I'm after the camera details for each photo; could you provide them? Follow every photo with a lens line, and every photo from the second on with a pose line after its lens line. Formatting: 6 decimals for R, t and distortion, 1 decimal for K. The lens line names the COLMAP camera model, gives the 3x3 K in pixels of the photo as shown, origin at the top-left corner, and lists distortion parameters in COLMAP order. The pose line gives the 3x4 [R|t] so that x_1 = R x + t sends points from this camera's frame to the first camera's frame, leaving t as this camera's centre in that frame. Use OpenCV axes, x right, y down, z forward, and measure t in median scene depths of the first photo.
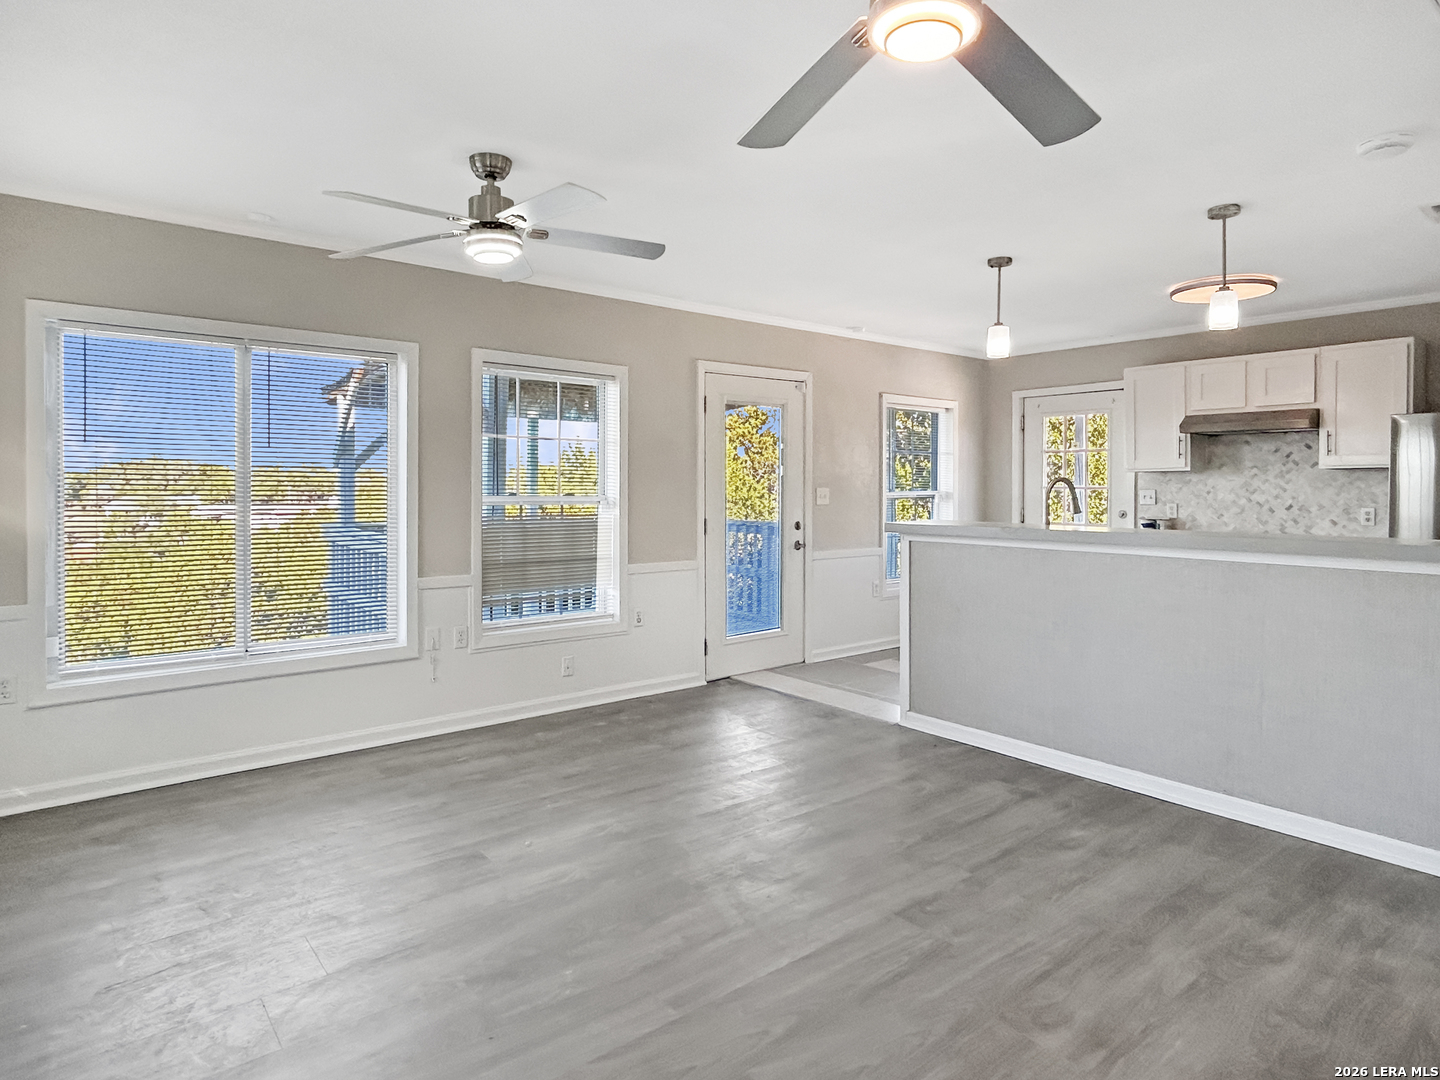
lens RADIAL K [[844.6, 0, 722.7], [0, 844.6, 491.4], [0, 0, 1]] dist [-0.000096, 0.000611]
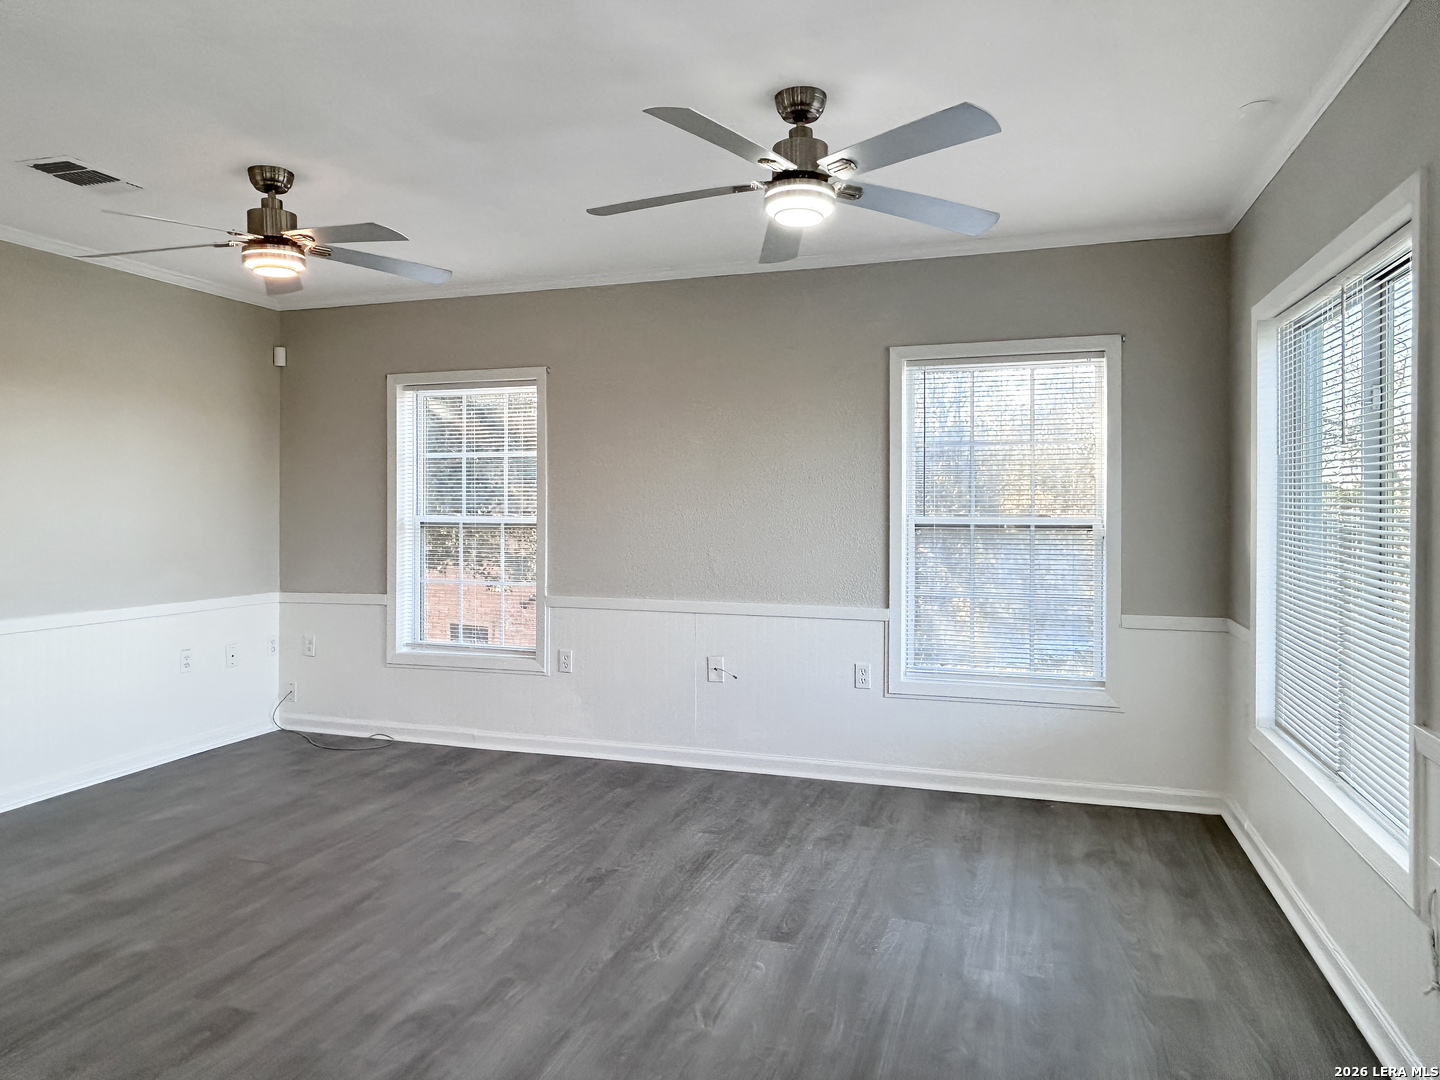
lens RADIAL K [[911.5, 0, 722.2], [0, 911.5, 513.5], [0, 0, 1]] dist [-0.000968, -0.000018]
pose [[-0.839764, 0.002443, -0.542946, 0.244749], [-0.006630, 0.999869, 0.014754, -0.013116], [0.542911, 0.015990, -0.839638, 1.611639]]
